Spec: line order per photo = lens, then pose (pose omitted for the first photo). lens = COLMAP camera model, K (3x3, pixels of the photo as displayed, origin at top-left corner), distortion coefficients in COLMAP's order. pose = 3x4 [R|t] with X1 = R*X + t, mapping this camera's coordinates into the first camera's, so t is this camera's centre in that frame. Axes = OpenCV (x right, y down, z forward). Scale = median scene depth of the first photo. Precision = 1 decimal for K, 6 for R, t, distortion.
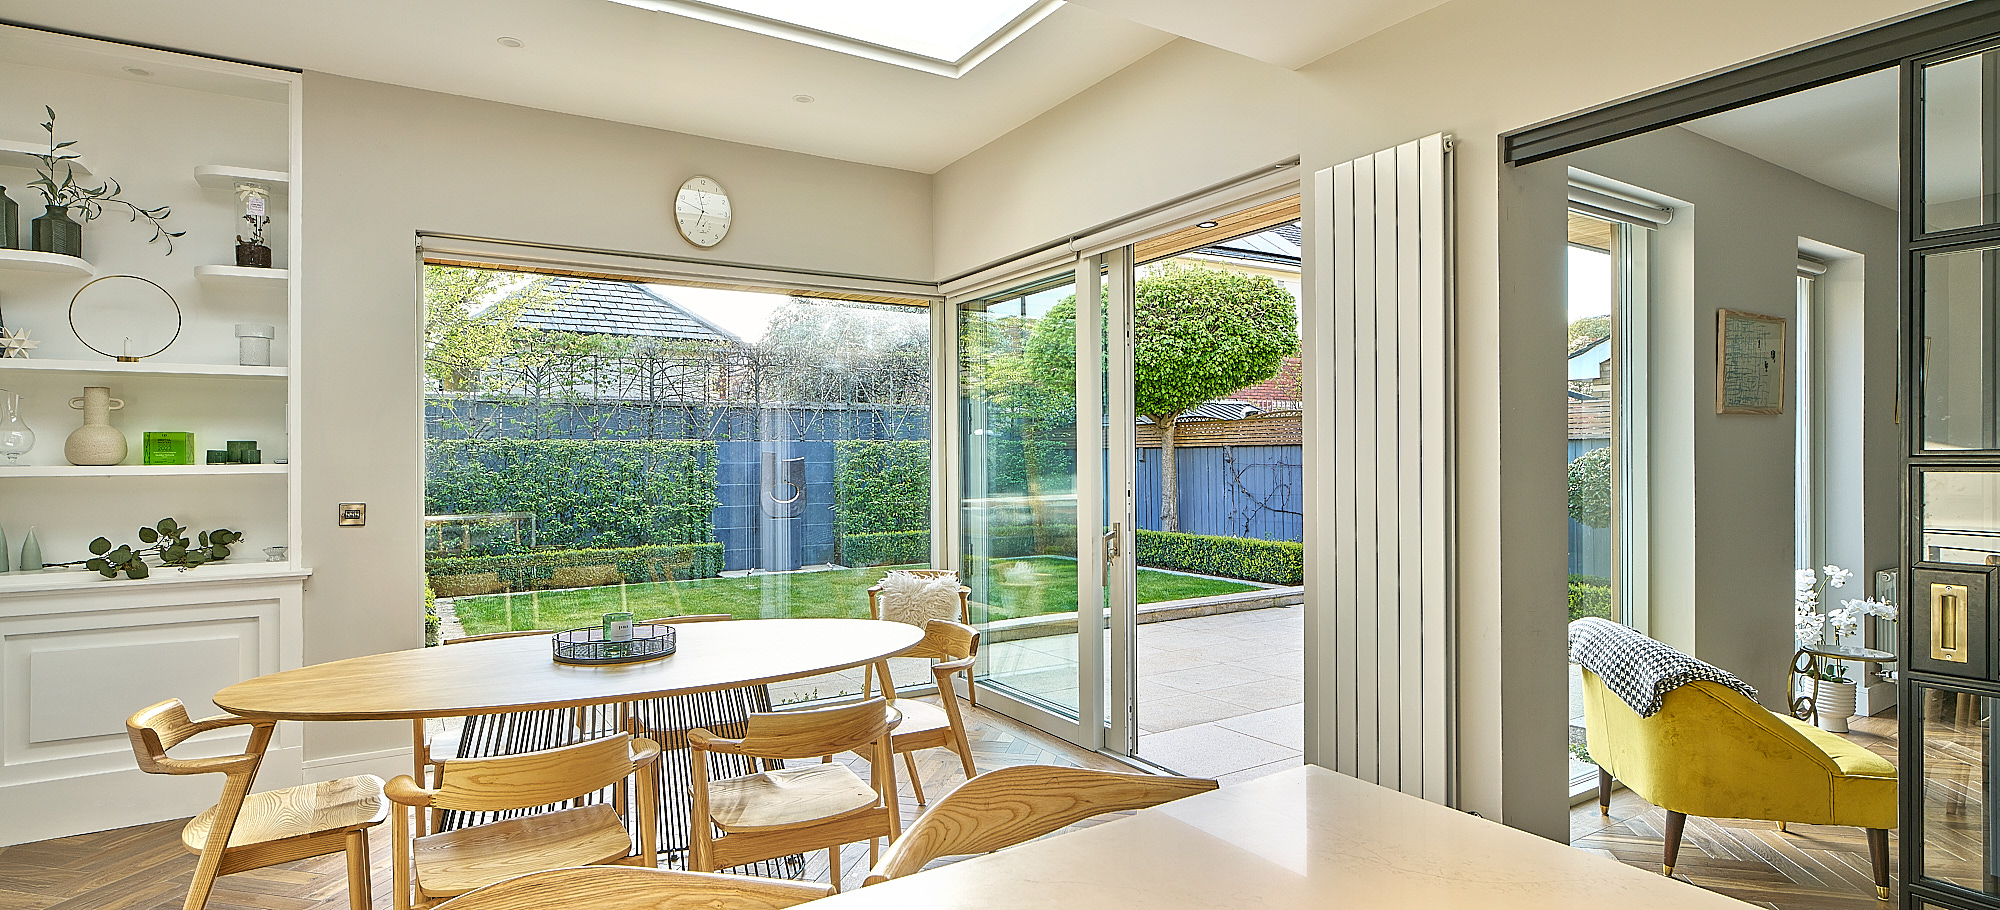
lens RADIAL K [[955.3, 0, 996.6], [0, 955.3, 460.6], [0, 0, 1]] dist [-0.001279, -0.000221]
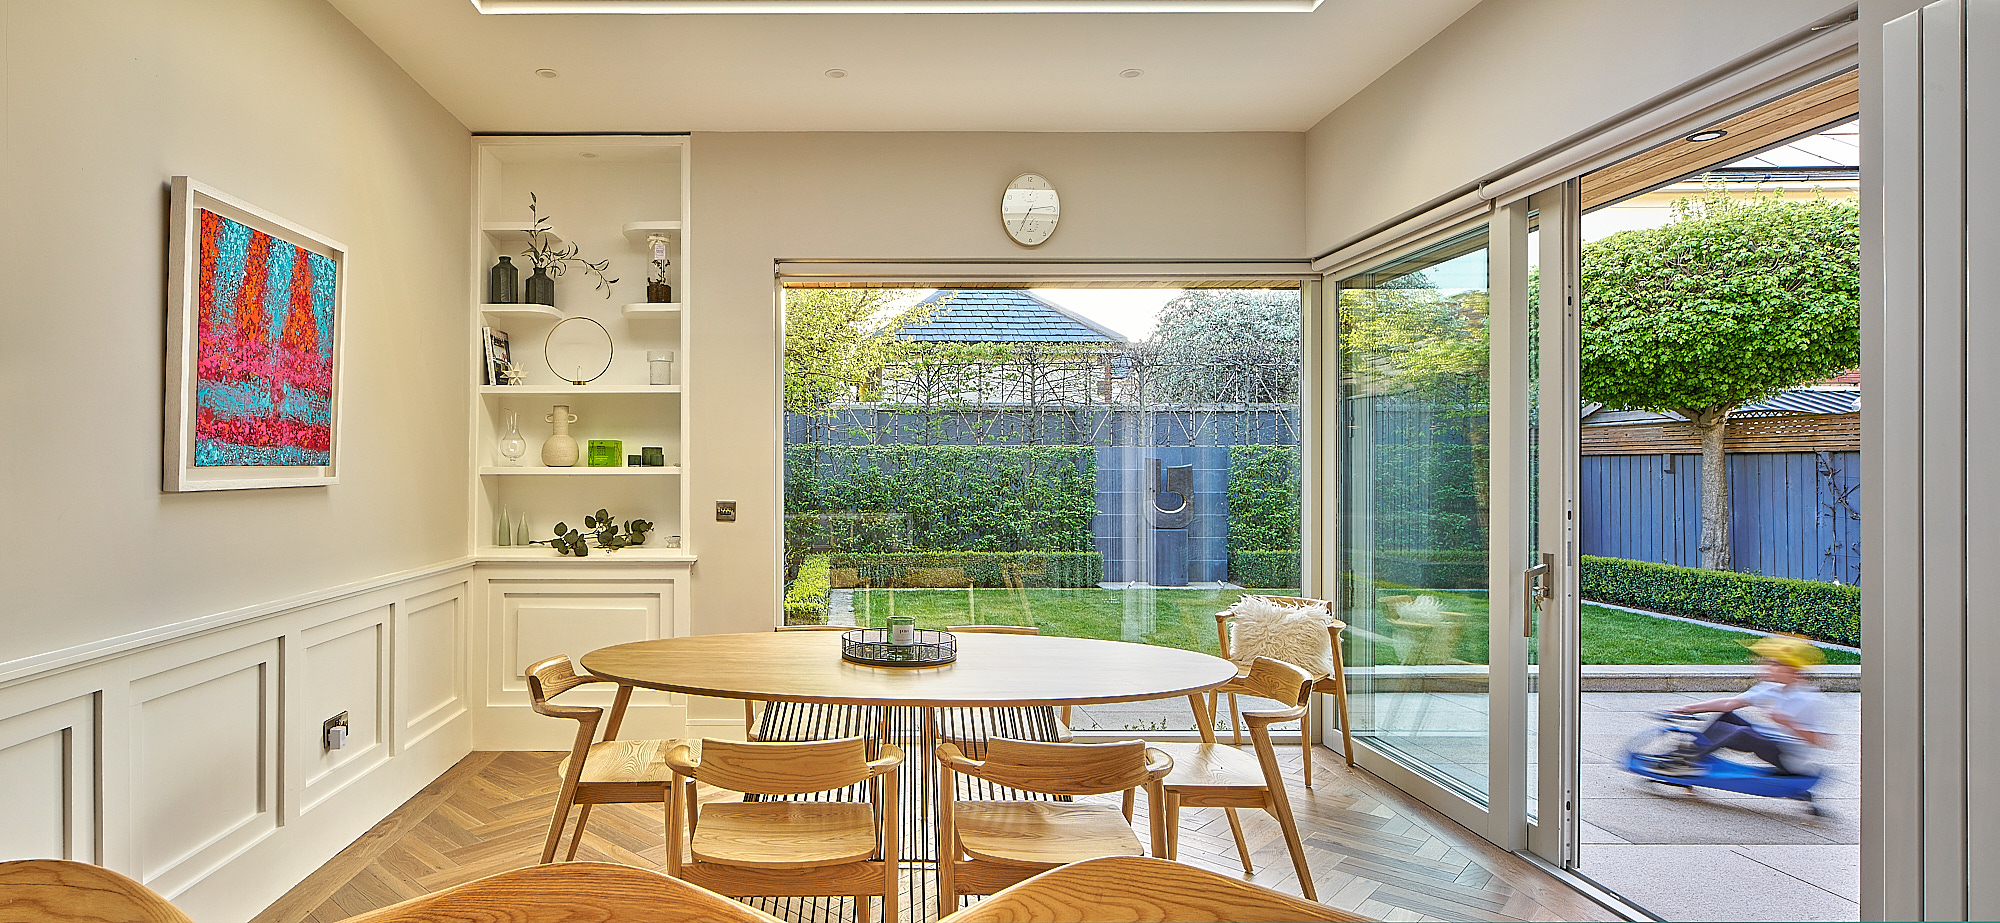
lens RADIAL K [[984.1, 0, 1000.0], [0, 984.1, 461.5], [0, 0, 1]] dist [-0.001824, 0.000296]
pose [[0.851543, 0.005020, -0.524261, 0.164985], [-0.007828, 0.999964, -0.003140, -0.001336], [0.524226, 0.006777, 0.851552, 0.116475]]
